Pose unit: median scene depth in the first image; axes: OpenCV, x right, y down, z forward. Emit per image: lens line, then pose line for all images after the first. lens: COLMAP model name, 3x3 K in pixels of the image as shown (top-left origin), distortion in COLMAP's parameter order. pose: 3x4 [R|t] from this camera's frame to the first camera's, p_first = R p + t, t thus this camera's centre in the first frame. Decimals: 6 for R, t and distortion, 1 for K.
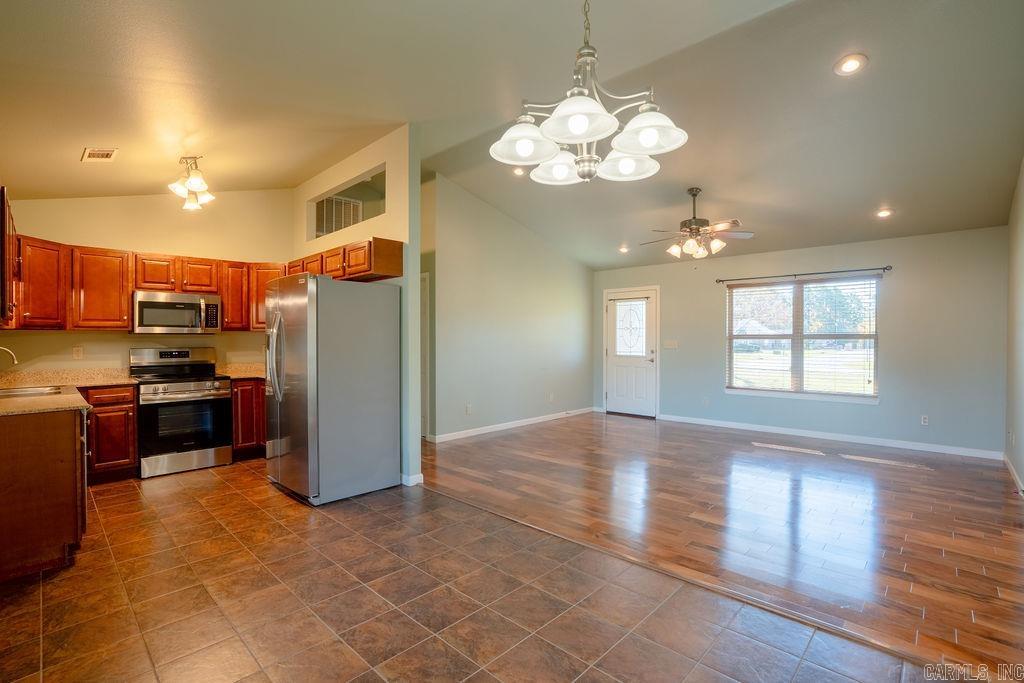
lens RADIAL K [[473.3, 0, 512.0], [0, 473.3, 341.5], [0, 0, 1]] dist [-0.041888, 0.001049]
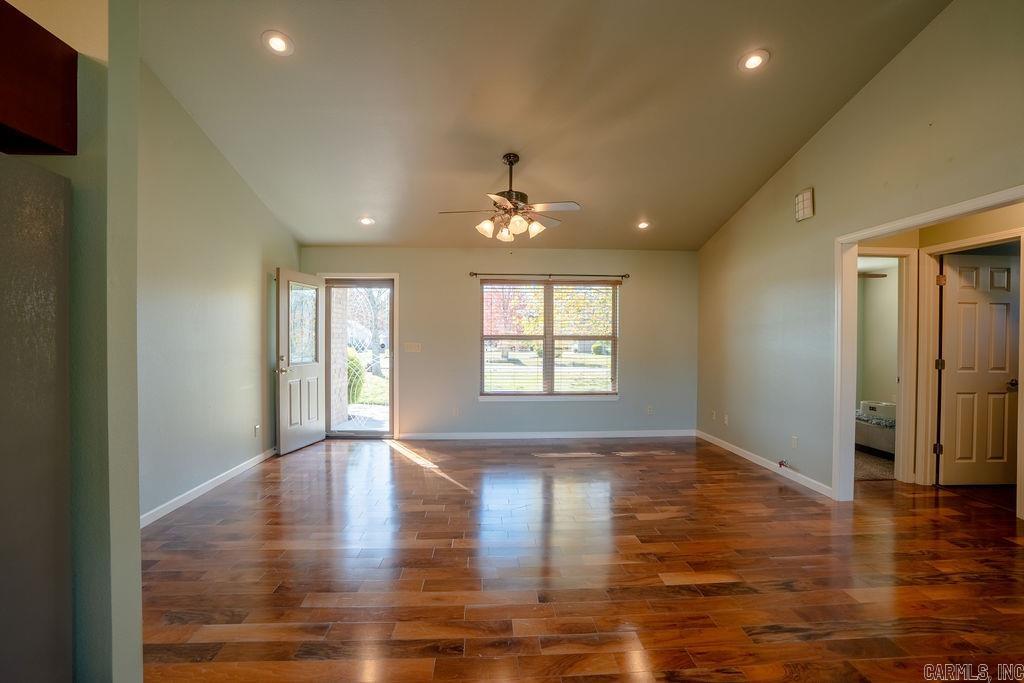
lens RADIAL K [[473.3, 0, 512.0], [0, 473.3, 341.5], [0, 0, 1]] dist [-0.041888, 0.001049]
pose [[0.675357, -0.000026, 0.737491, -0.188576], [-0.000404, 1.000000, 0.000406, -0.003195], [-0.737491, -0.000572, 0.675357, 0.401828]]
